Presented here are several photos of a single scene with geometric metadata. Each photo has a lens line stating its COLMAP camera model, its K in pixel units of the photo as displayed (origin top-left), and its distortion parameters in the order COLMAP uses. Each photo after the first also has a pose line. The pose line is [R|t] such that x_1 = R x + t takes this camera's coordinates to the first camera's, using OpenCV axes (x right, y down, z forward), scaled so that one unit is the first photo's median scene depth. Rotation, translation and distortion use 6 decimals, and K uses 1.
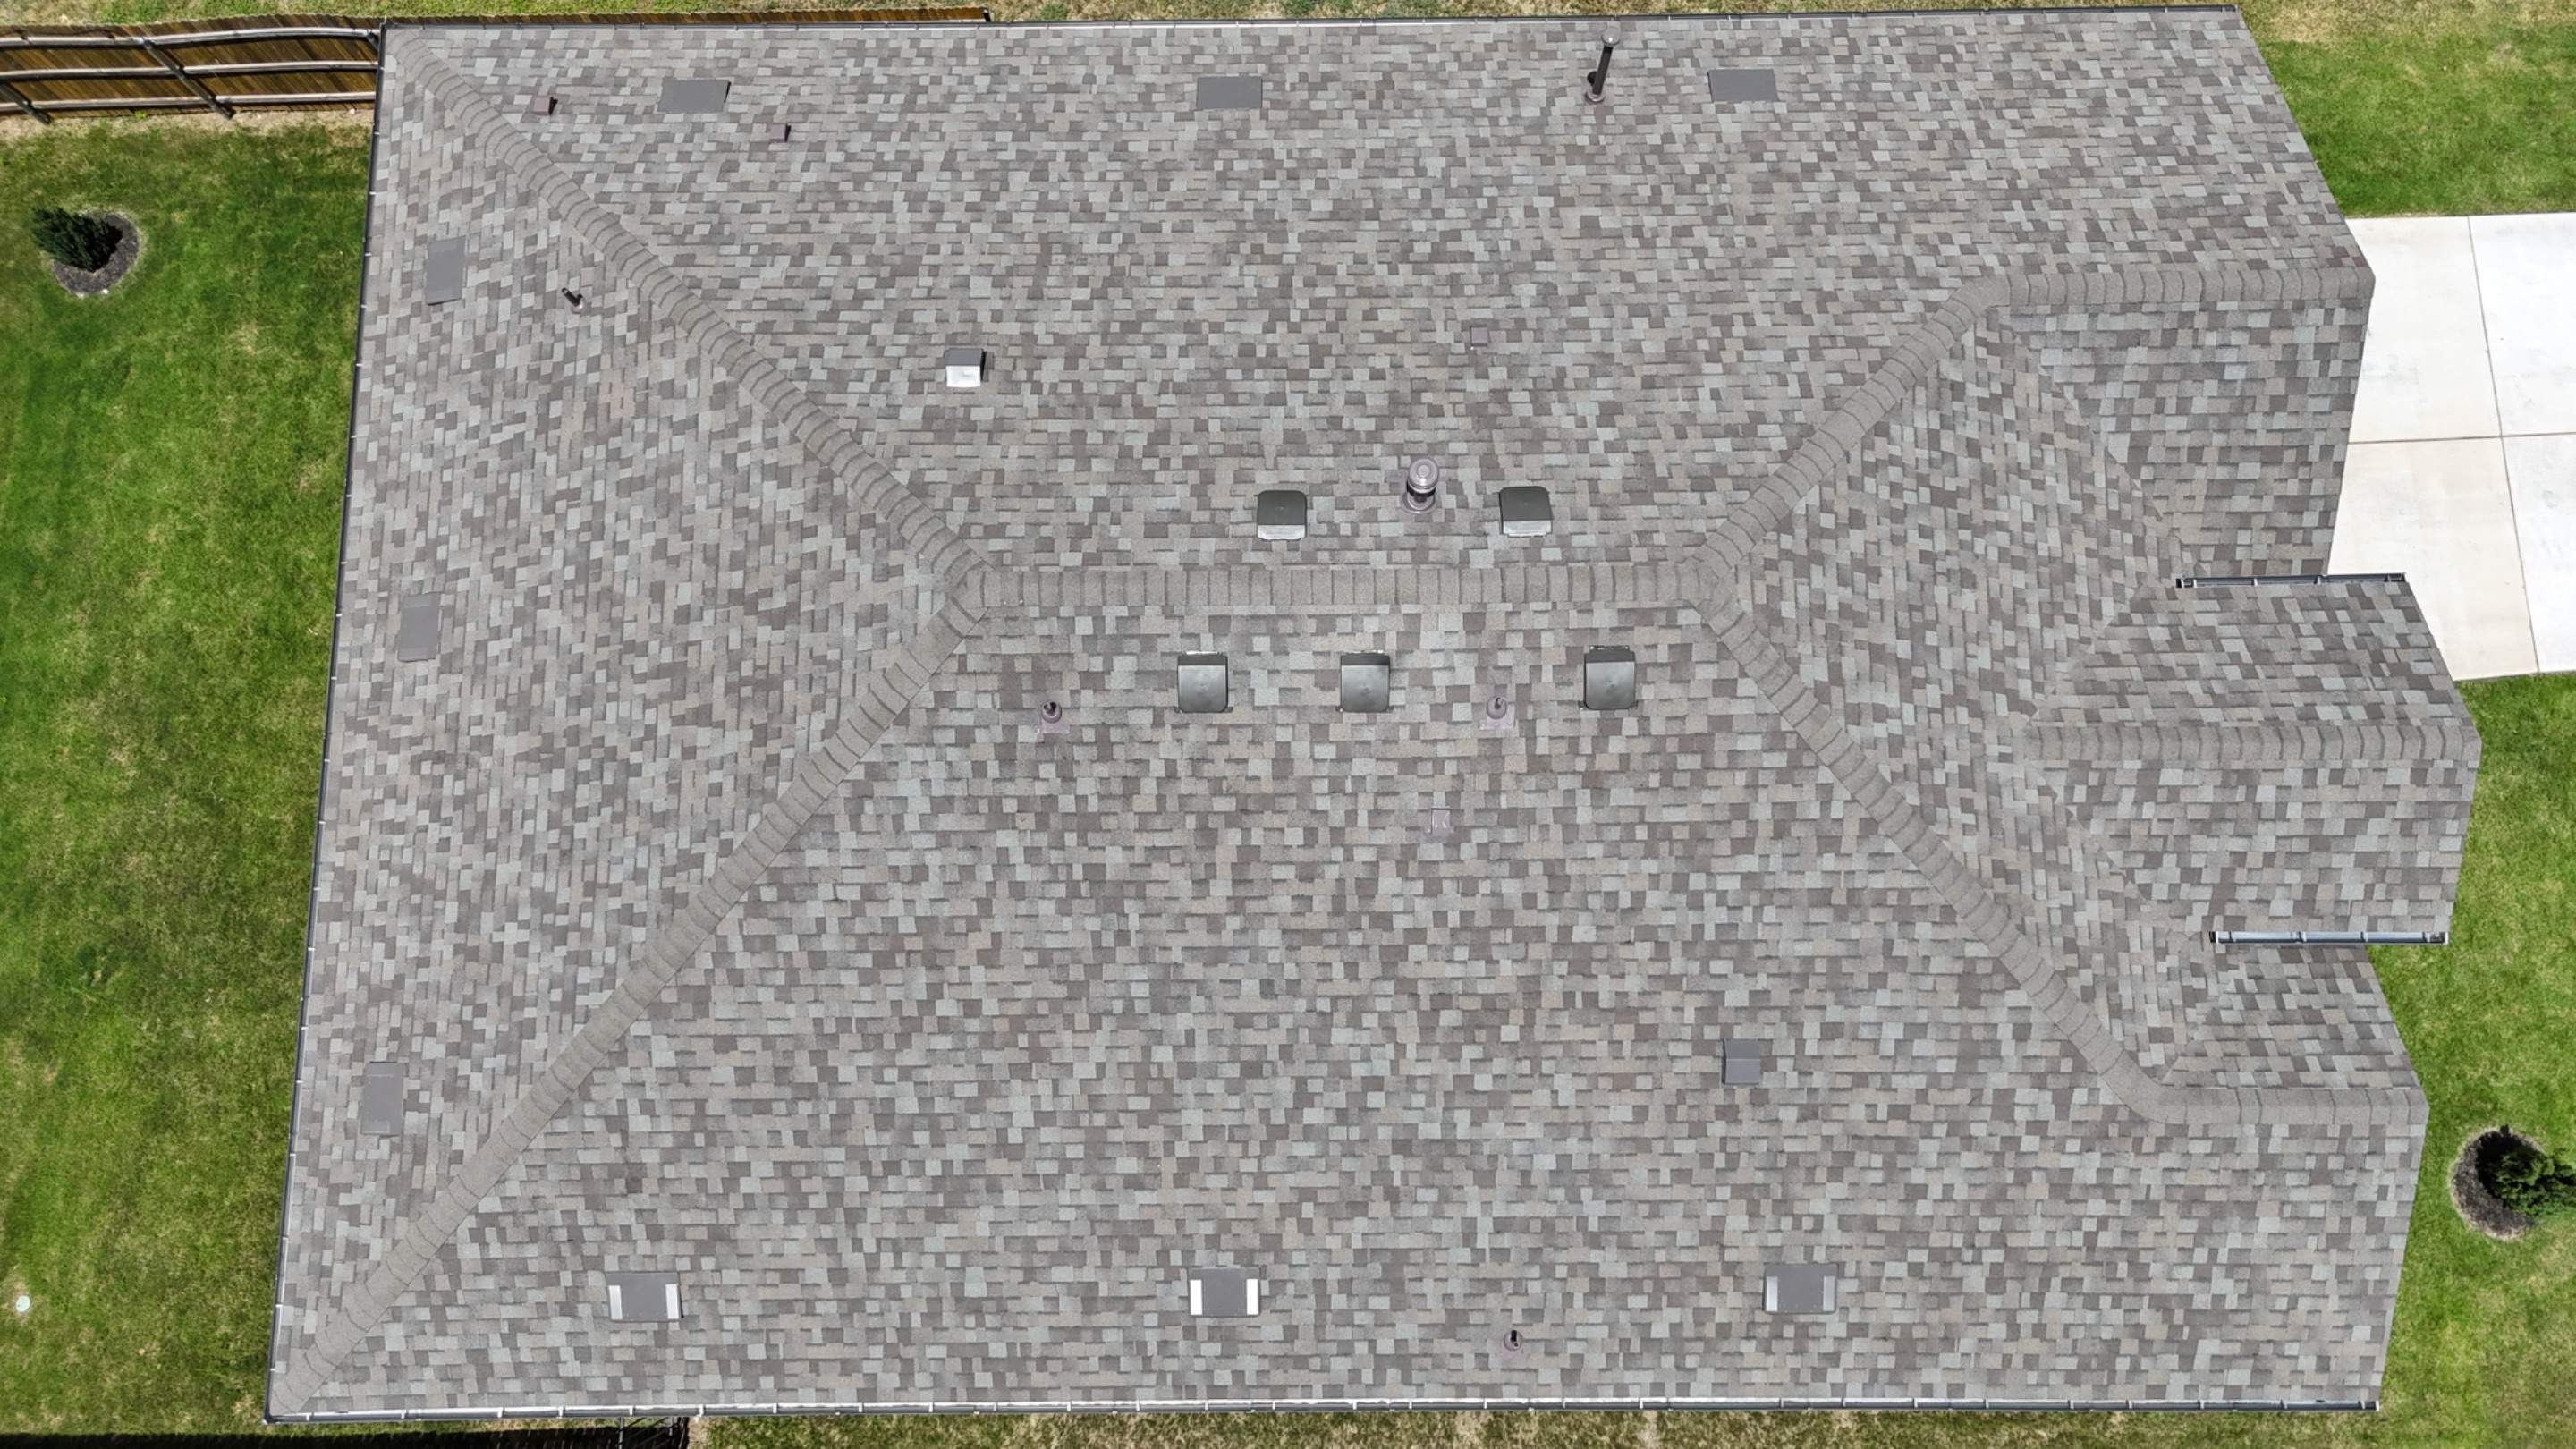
lens RADIAL K [[1897.5, 0, 1285.0], [0, 1897.5, 731.5], [0, 0, 1]] dist [0.076581, -0.078247]
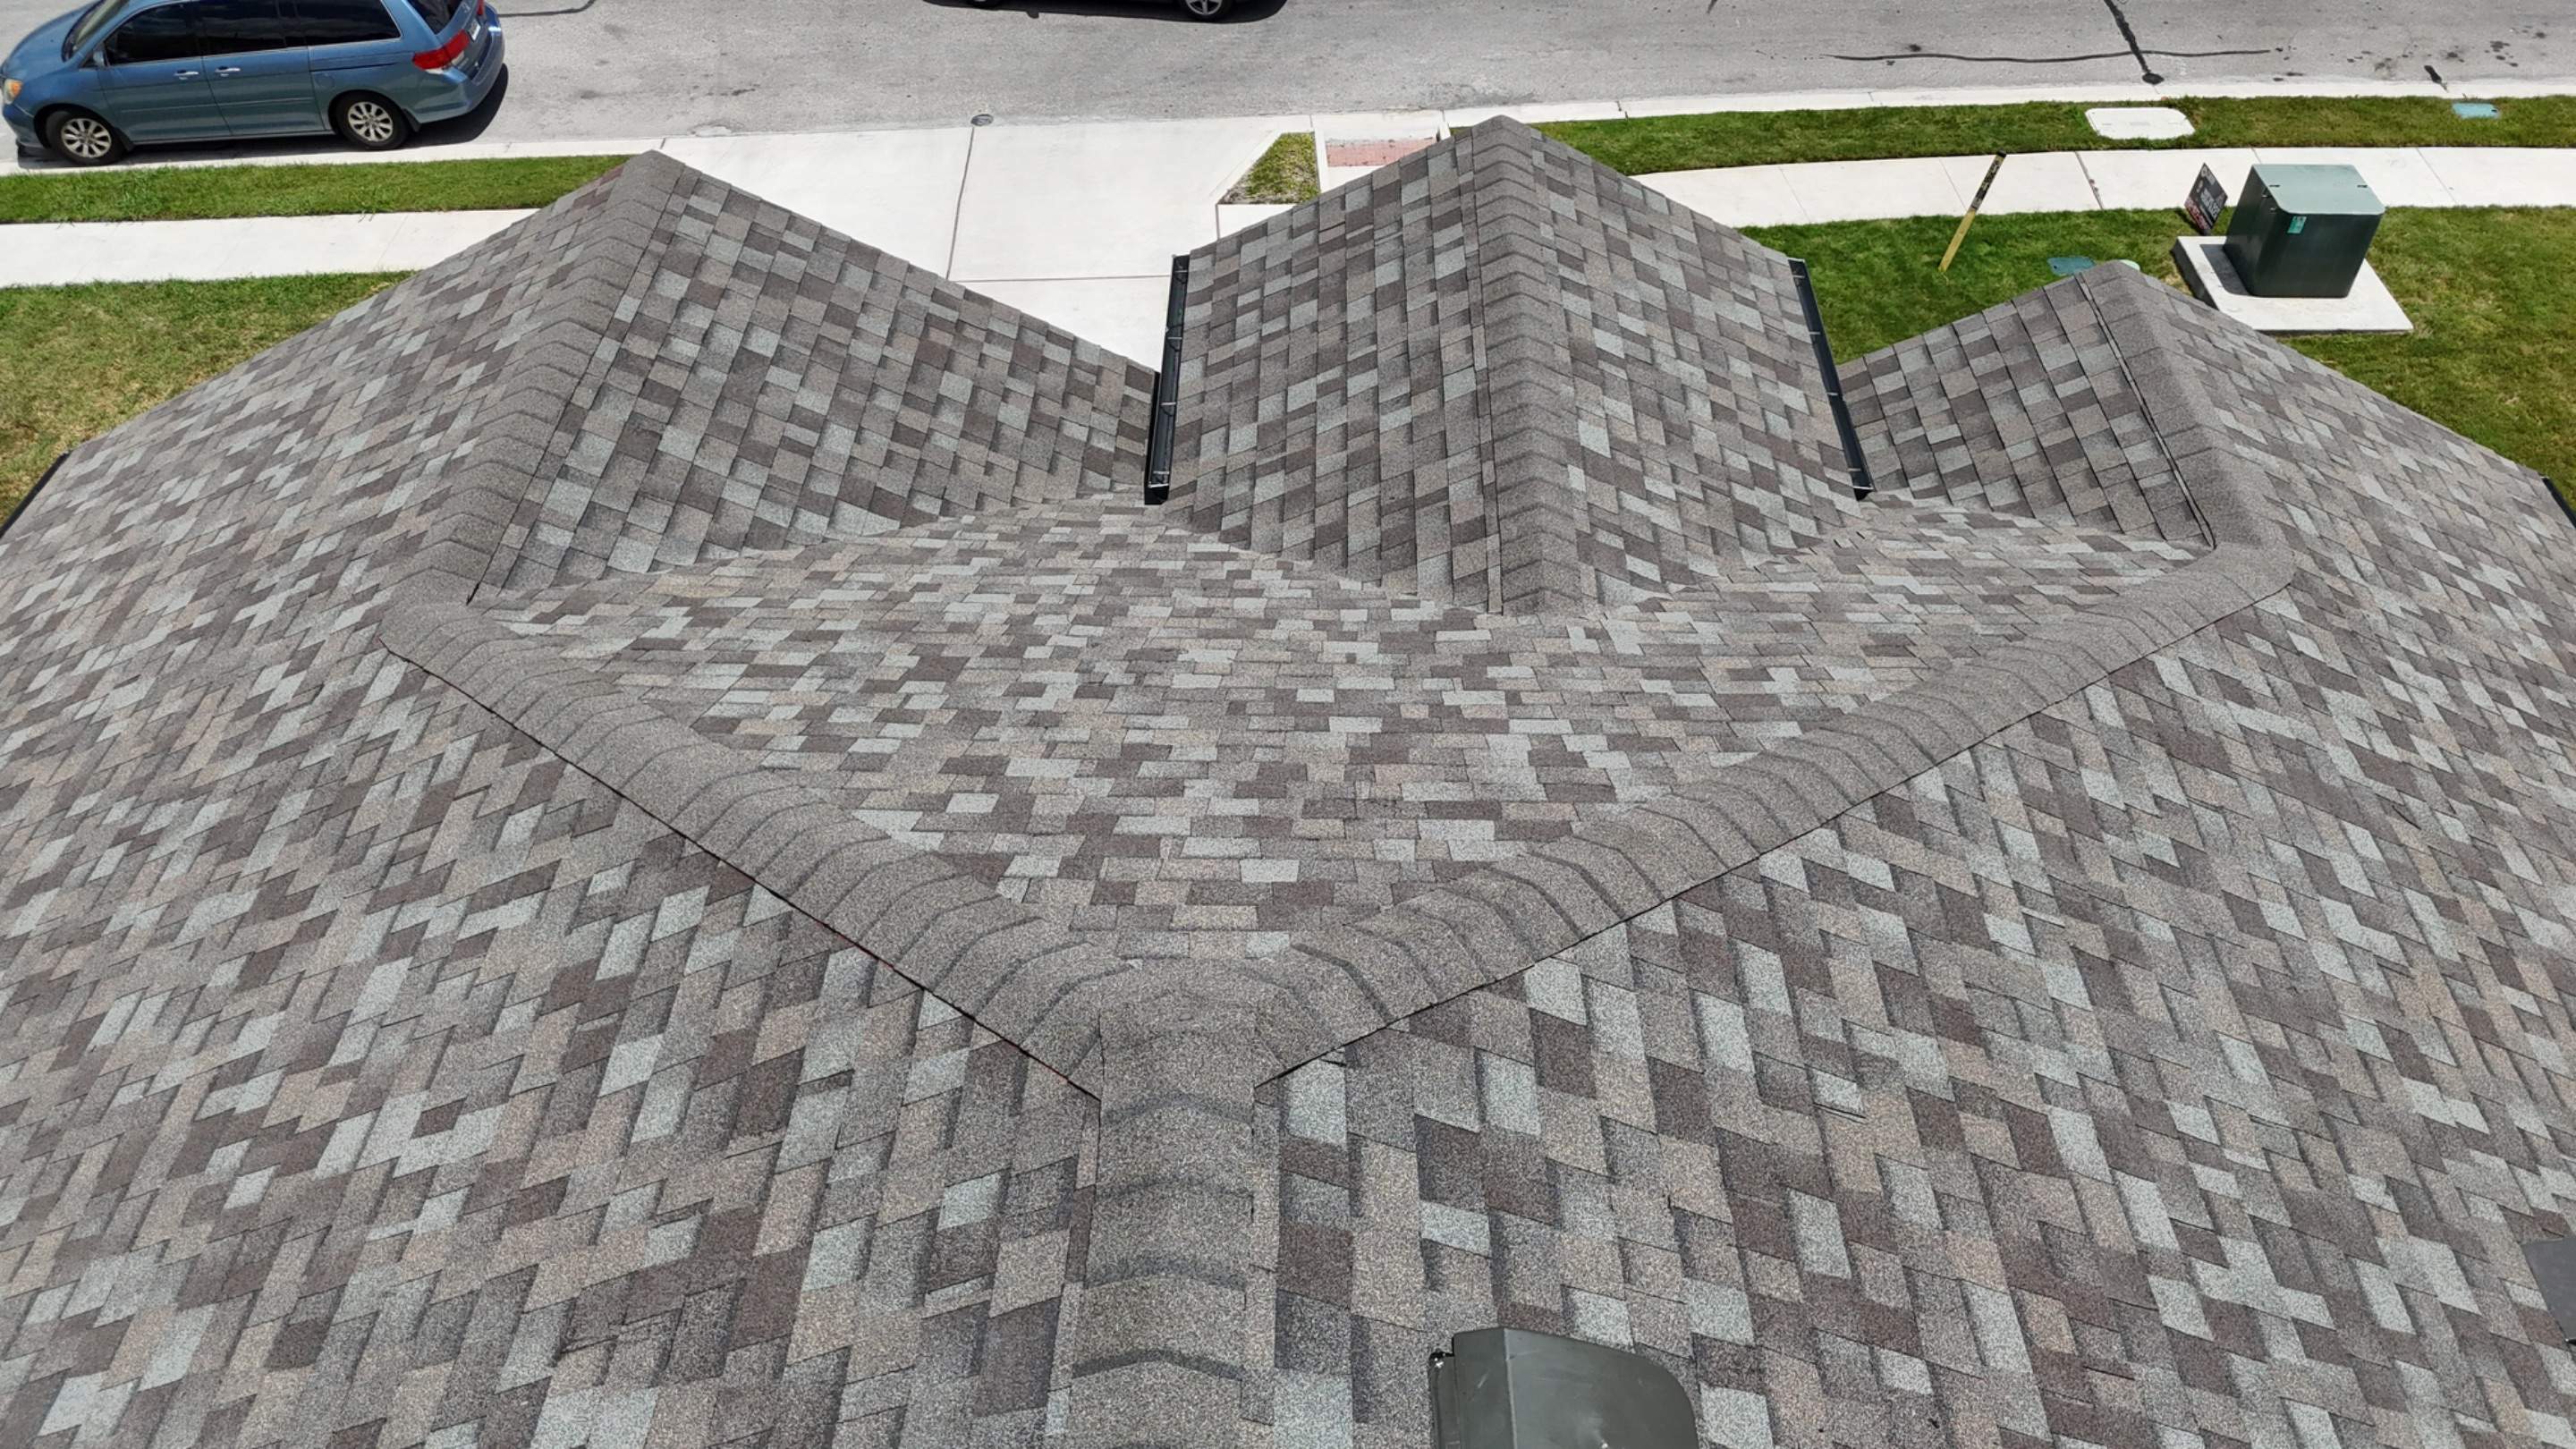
lens RADIAL K [[1897.5, 0, 1280.8], [0, 1897.5, 740.9], [0, 0, 1]] dist [0.076581, -0.078247]
pose [[0.035331, -0.697453, 0.715759, 0.062989], [0.985742, 0.142221, 0.089926, -0.085030], [-0.164515, 0.702377, 0.692533, 0.728033]]
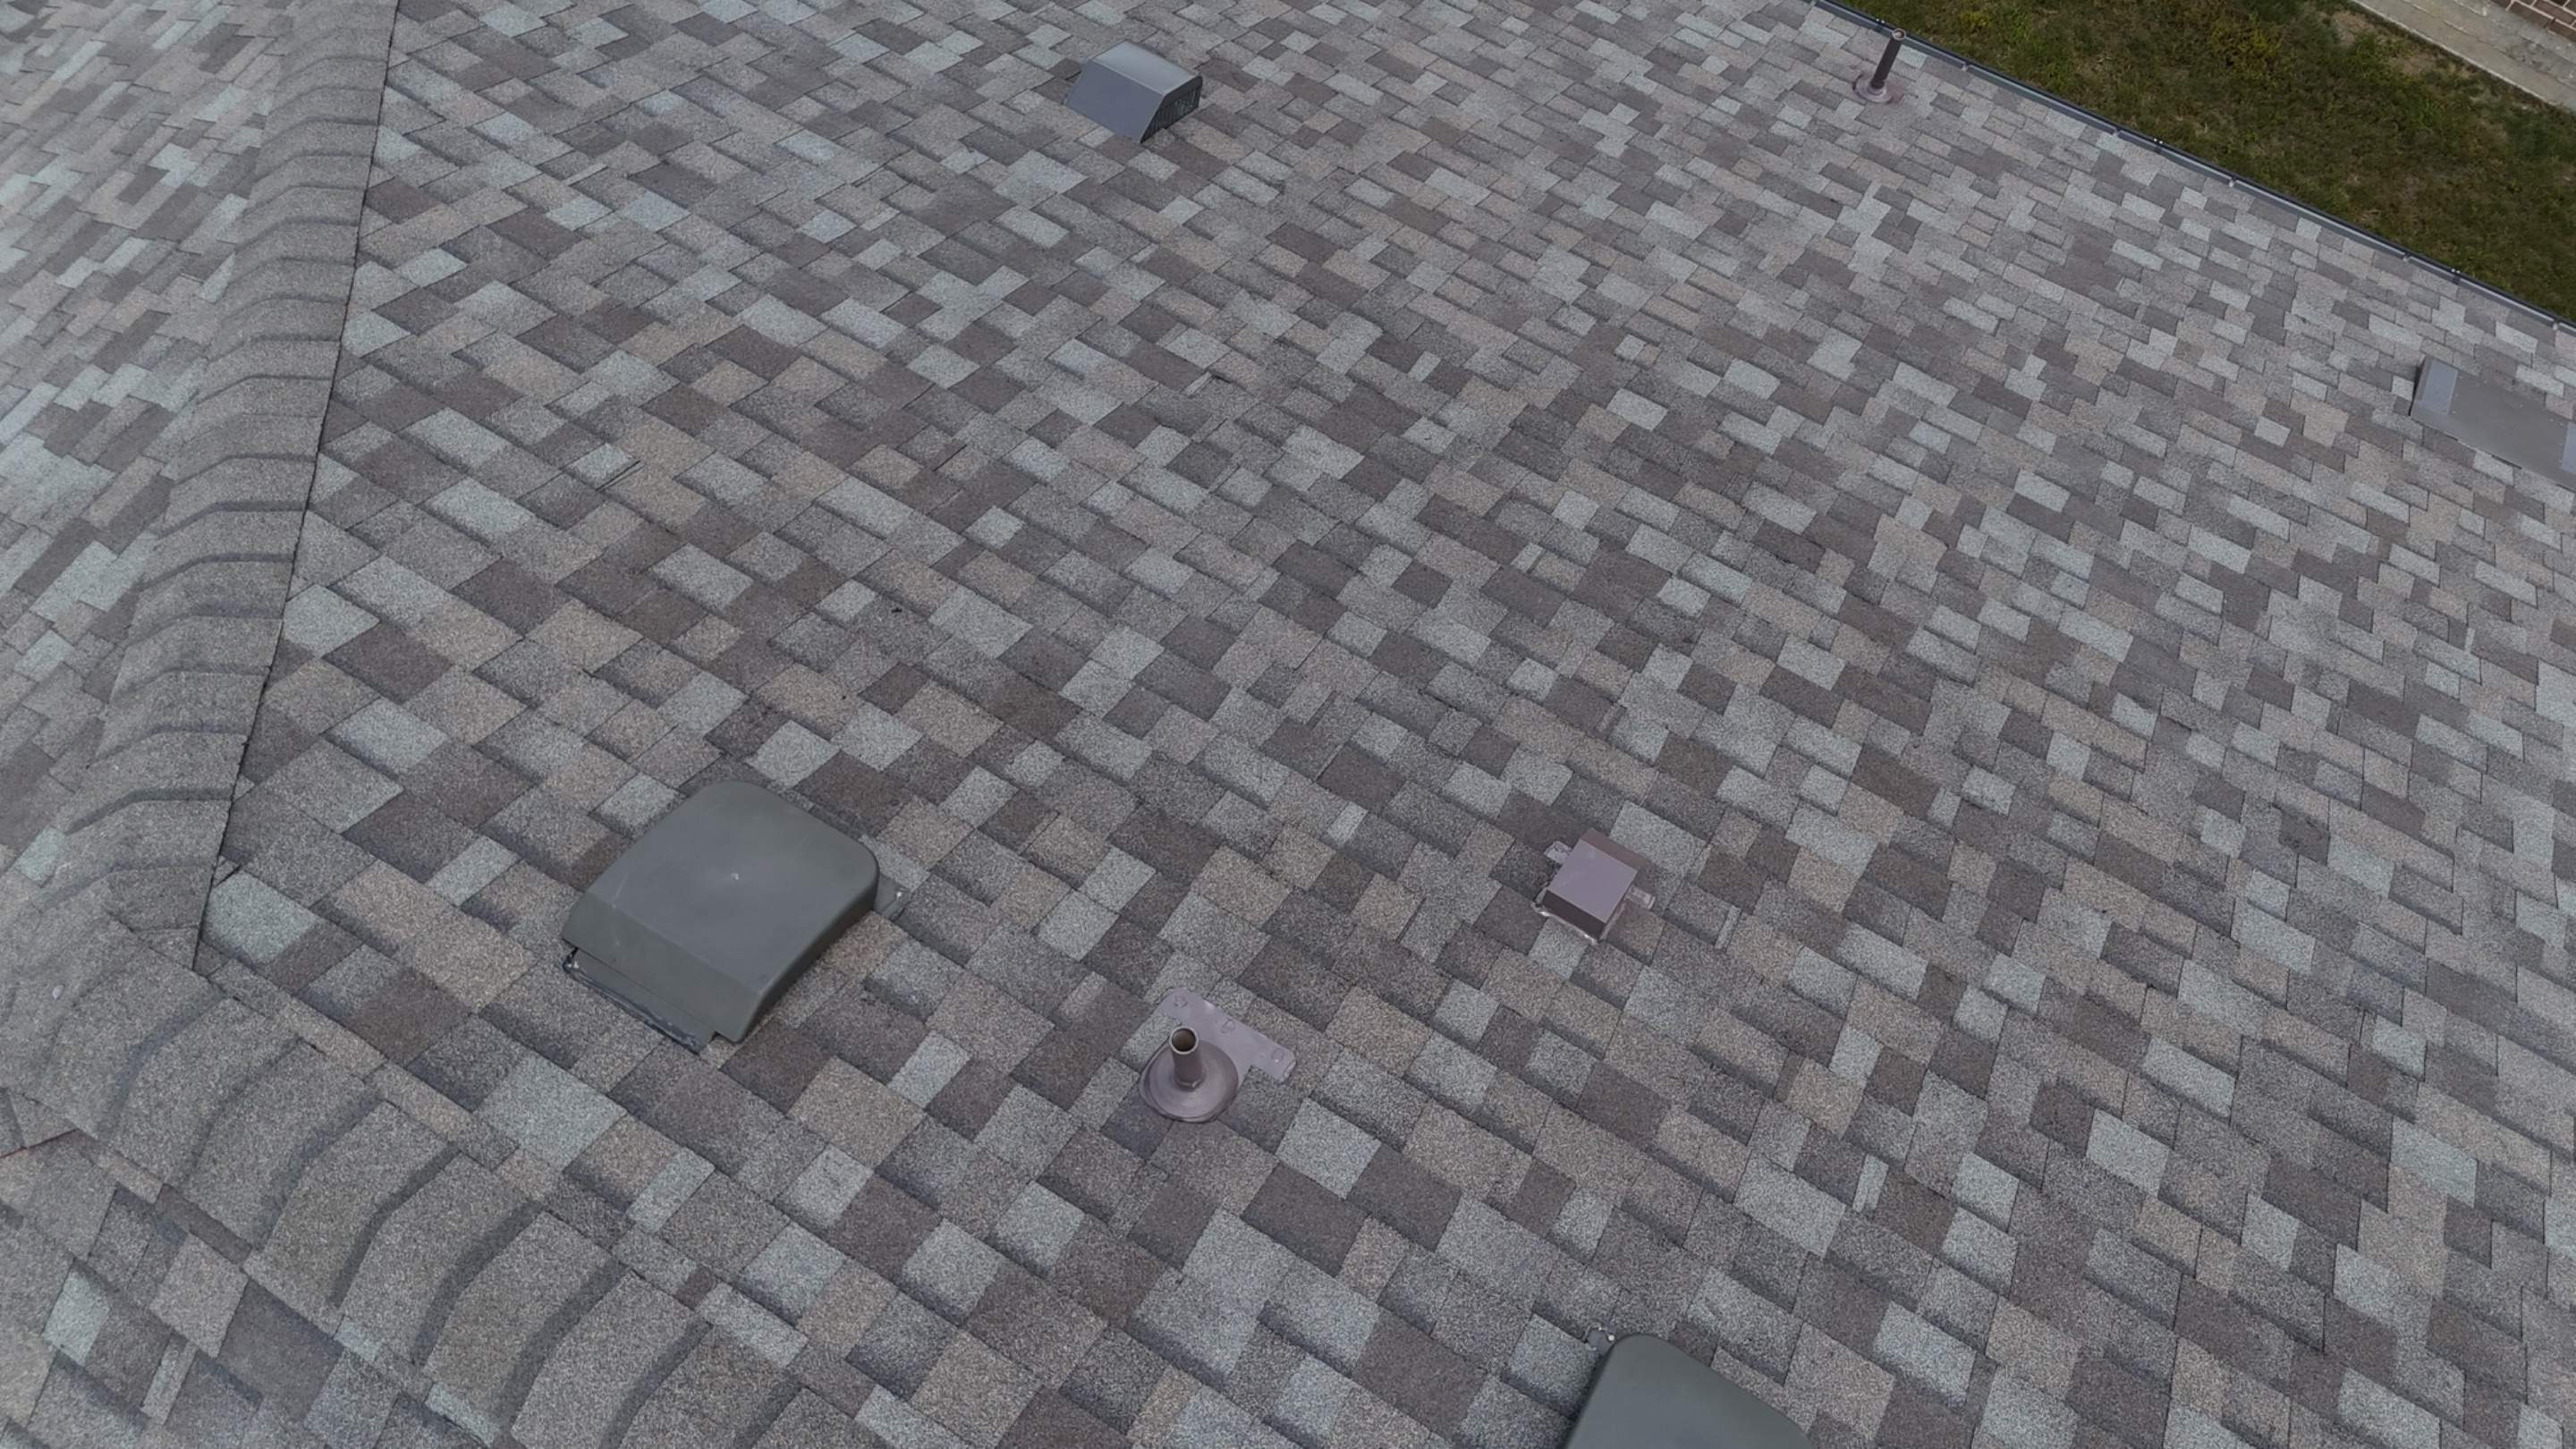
lens RADIAL K [[1897.5, 0, 1281.7], [0, 1897.5, 735.6], [0, 0, 1]] dist [0.076581, -0.078247]
pose [[-0.847017, -0.485518, 0.216415, 0.067313], [0.525625, -0.704292, 0.477170, -0.081147], [-0.079256, 0.517924, 0.851747, 0.720612]]
